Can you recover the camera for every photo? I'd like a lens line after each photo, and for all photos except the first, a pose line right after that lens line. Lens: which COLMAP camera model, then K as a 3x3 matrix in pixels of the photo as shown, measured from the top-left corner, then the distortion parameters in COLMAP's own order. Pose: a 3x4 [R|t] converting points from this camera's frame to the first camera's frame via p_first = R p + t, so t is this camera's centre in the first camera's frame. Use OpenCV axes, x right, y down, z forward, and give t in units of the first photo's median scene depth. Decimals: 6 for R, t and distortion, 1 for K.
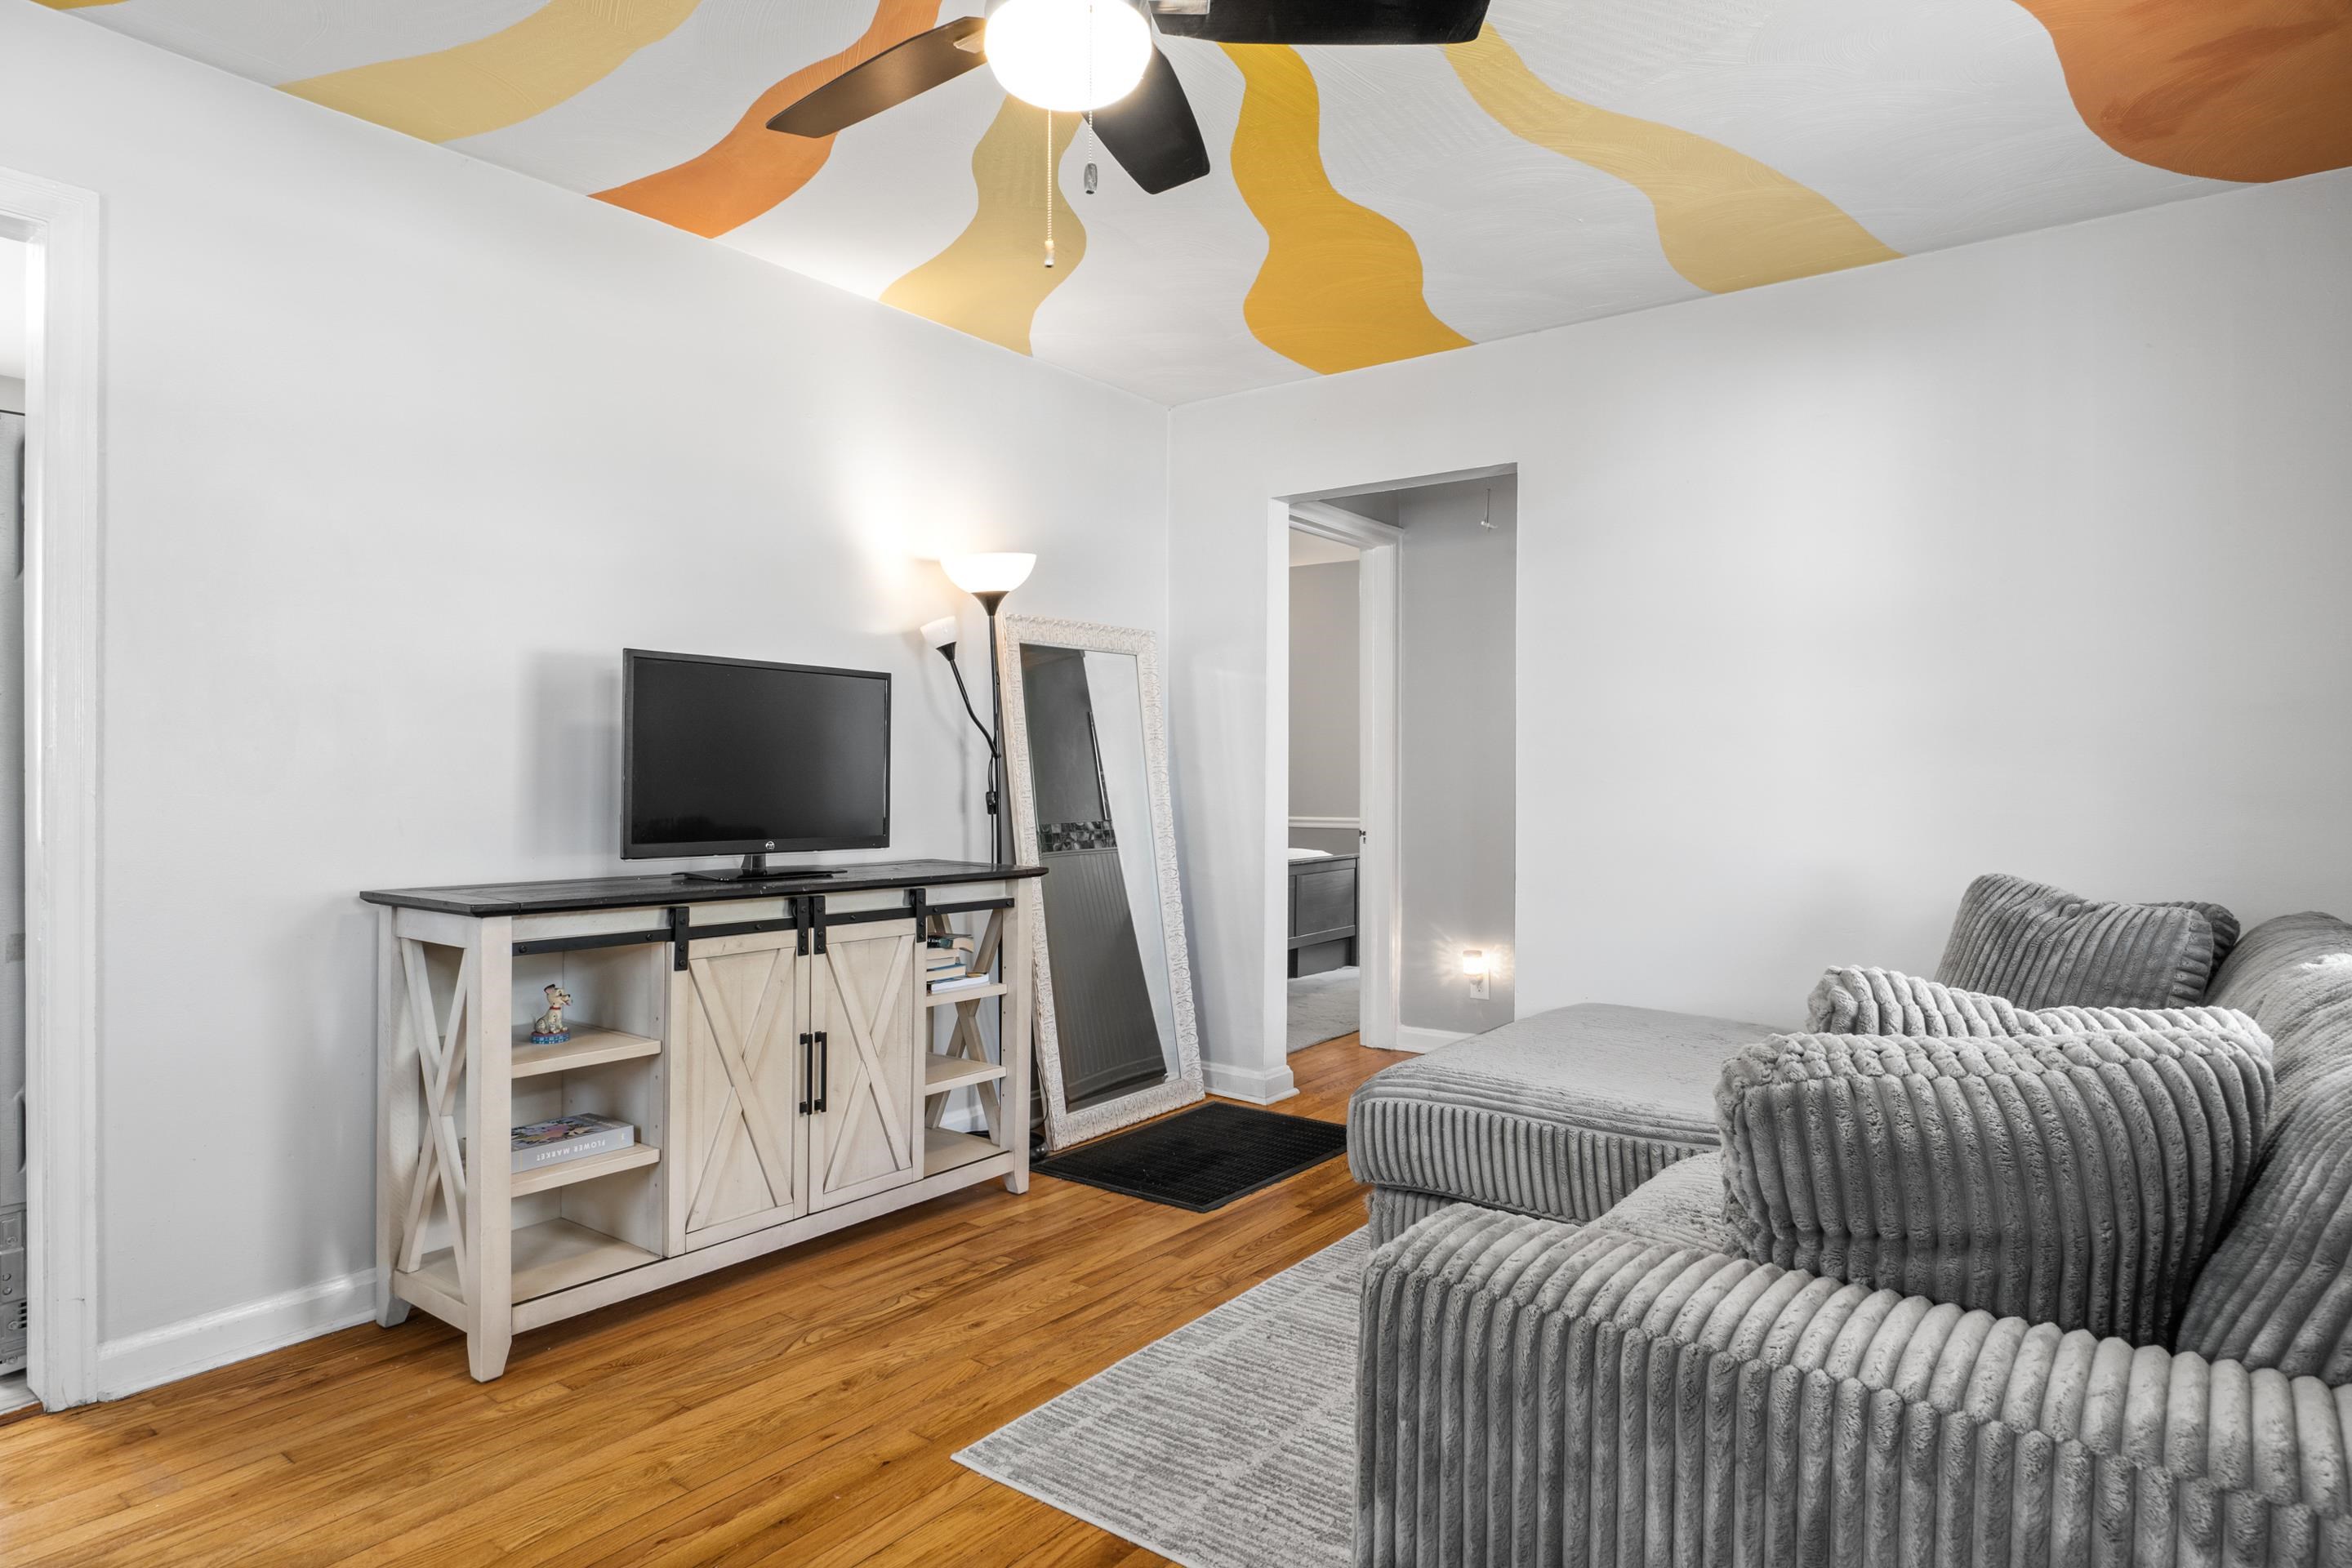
lens RADIAL K [[1299.6, 0, 1151.0], [0, 1299.6, 761.9], [0, 0, 1]] dist [-0.001676, -0.009663]
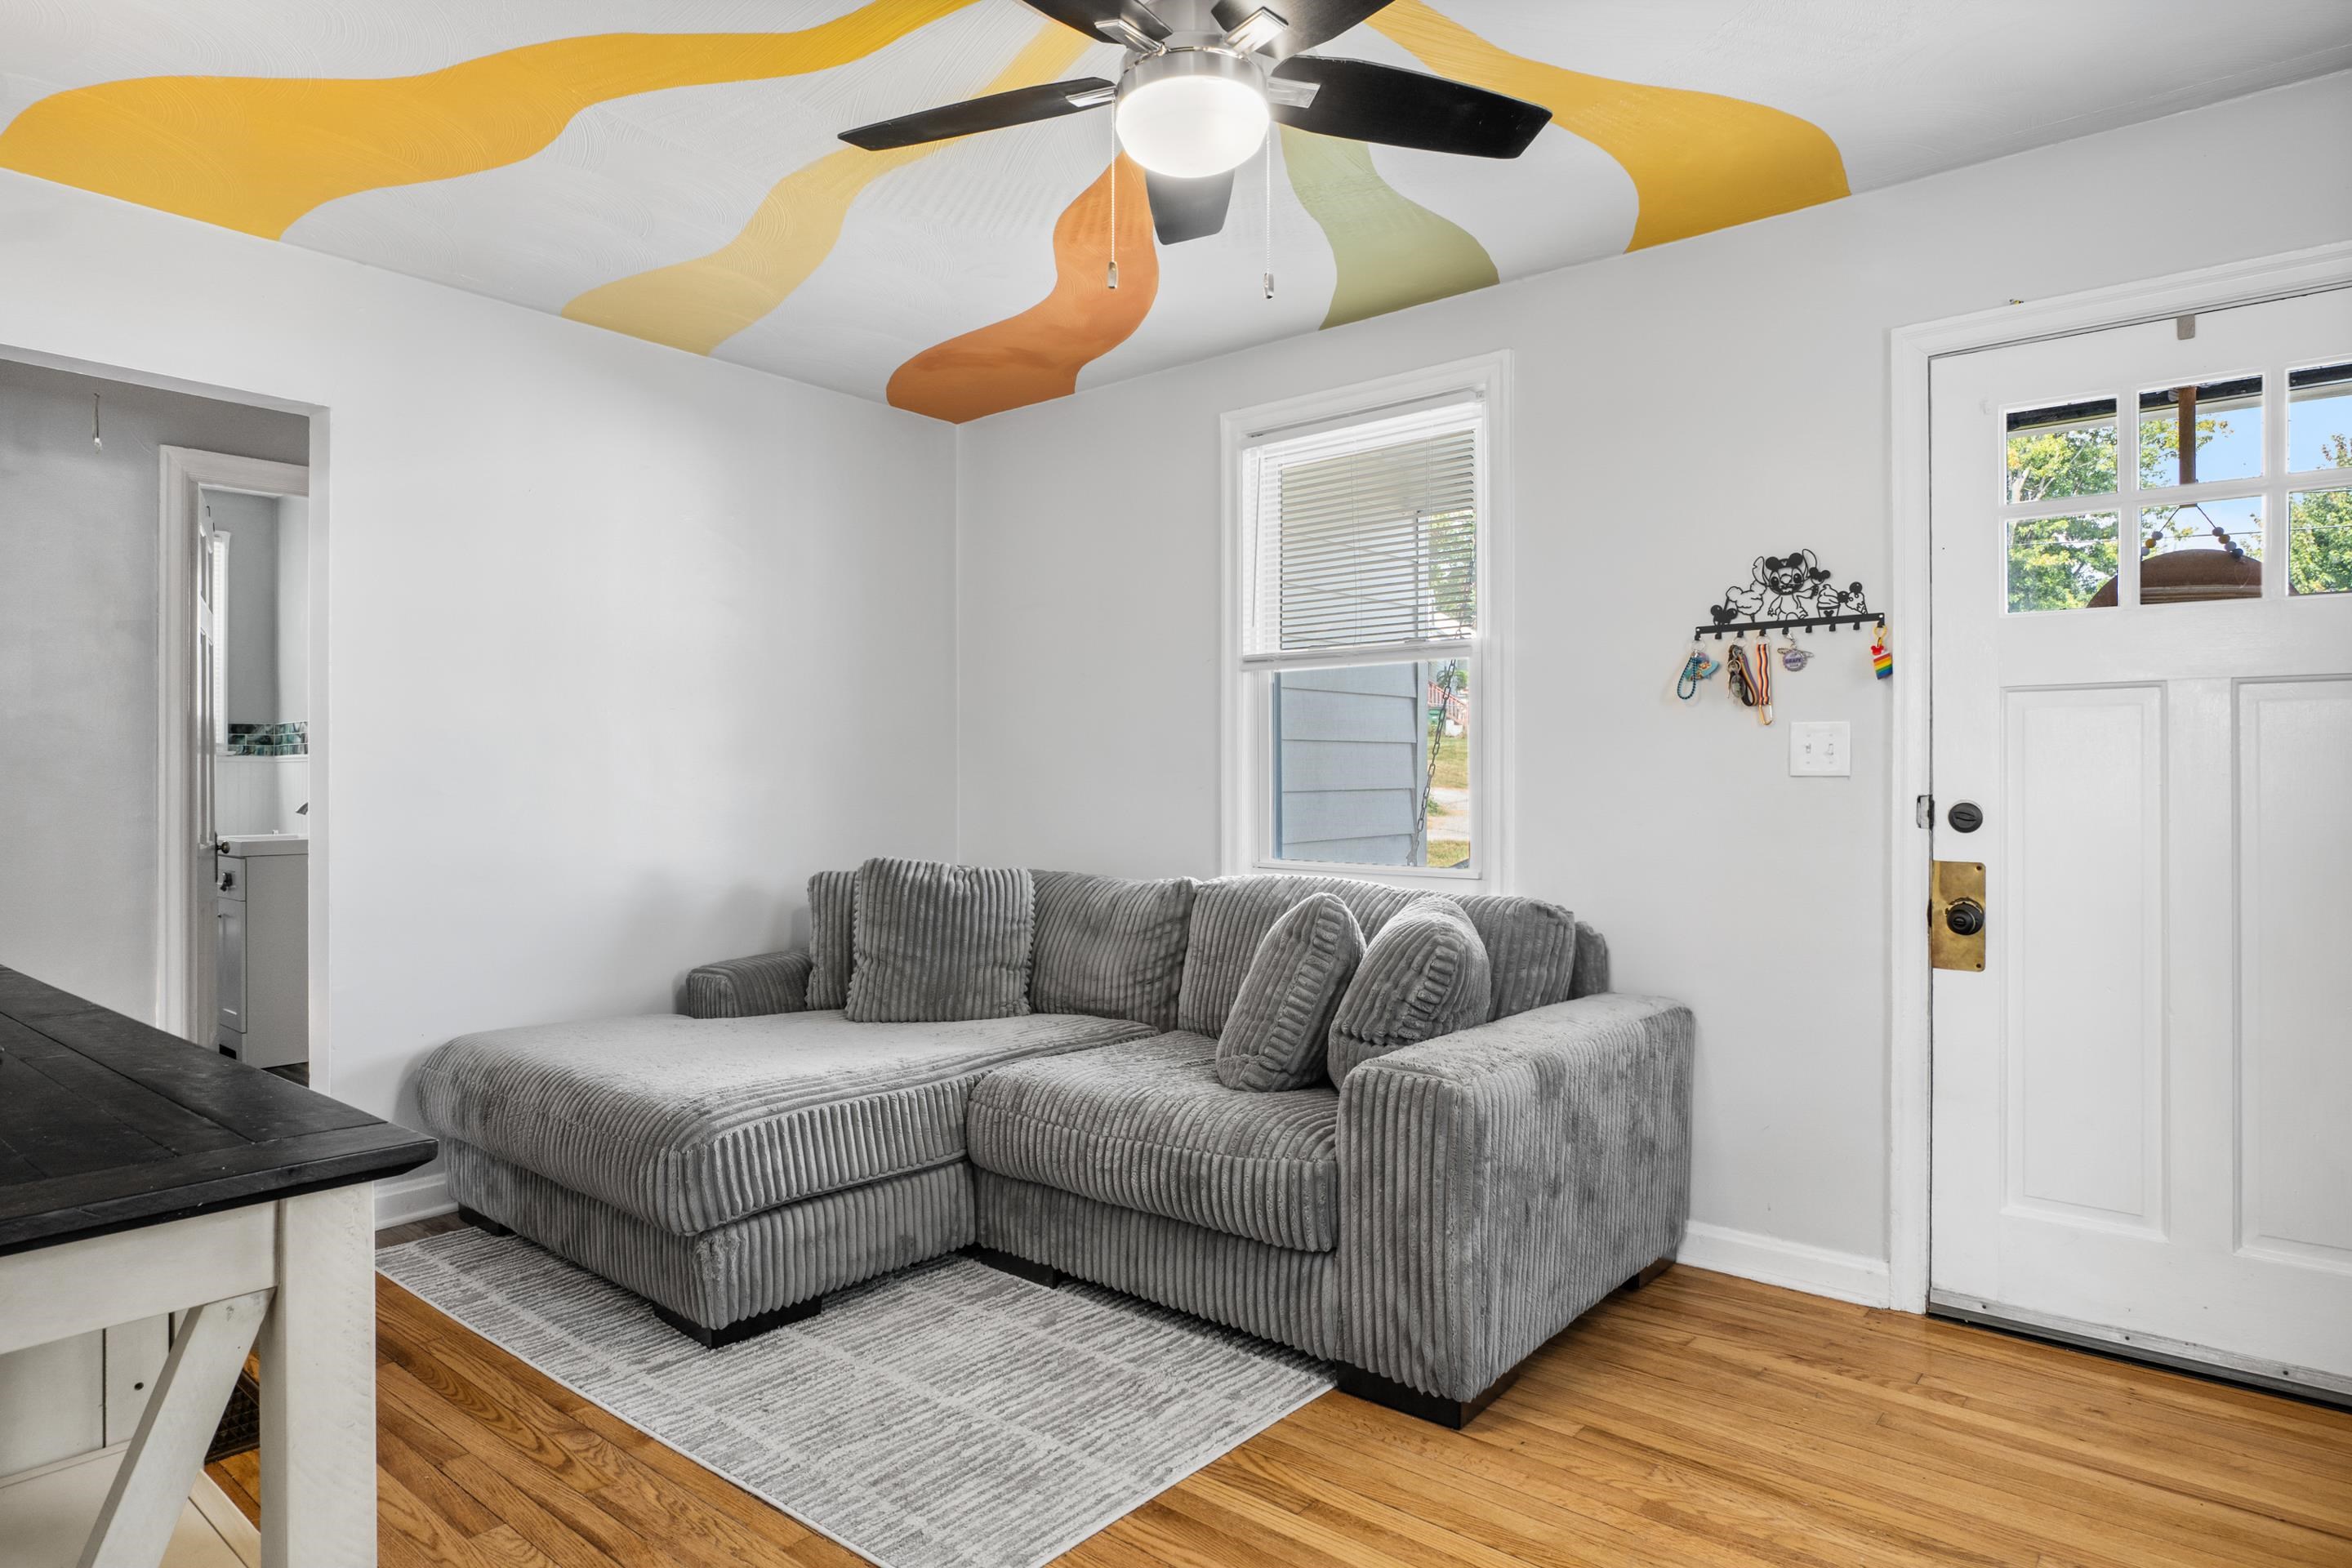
lens RADIAL K [[1299.6, 0, 1151.0], [0, 1299.6, 761.9], [0, 0, 1]] dist [-0.001676, -0.009663]
pose [[0.068382, 0.014963, 0.997547, -0.747472], [-0.011509, 0.999833, -0.014208, 0.000314], [-0.997593, -0.010509, 0.068543, 0.629416]]
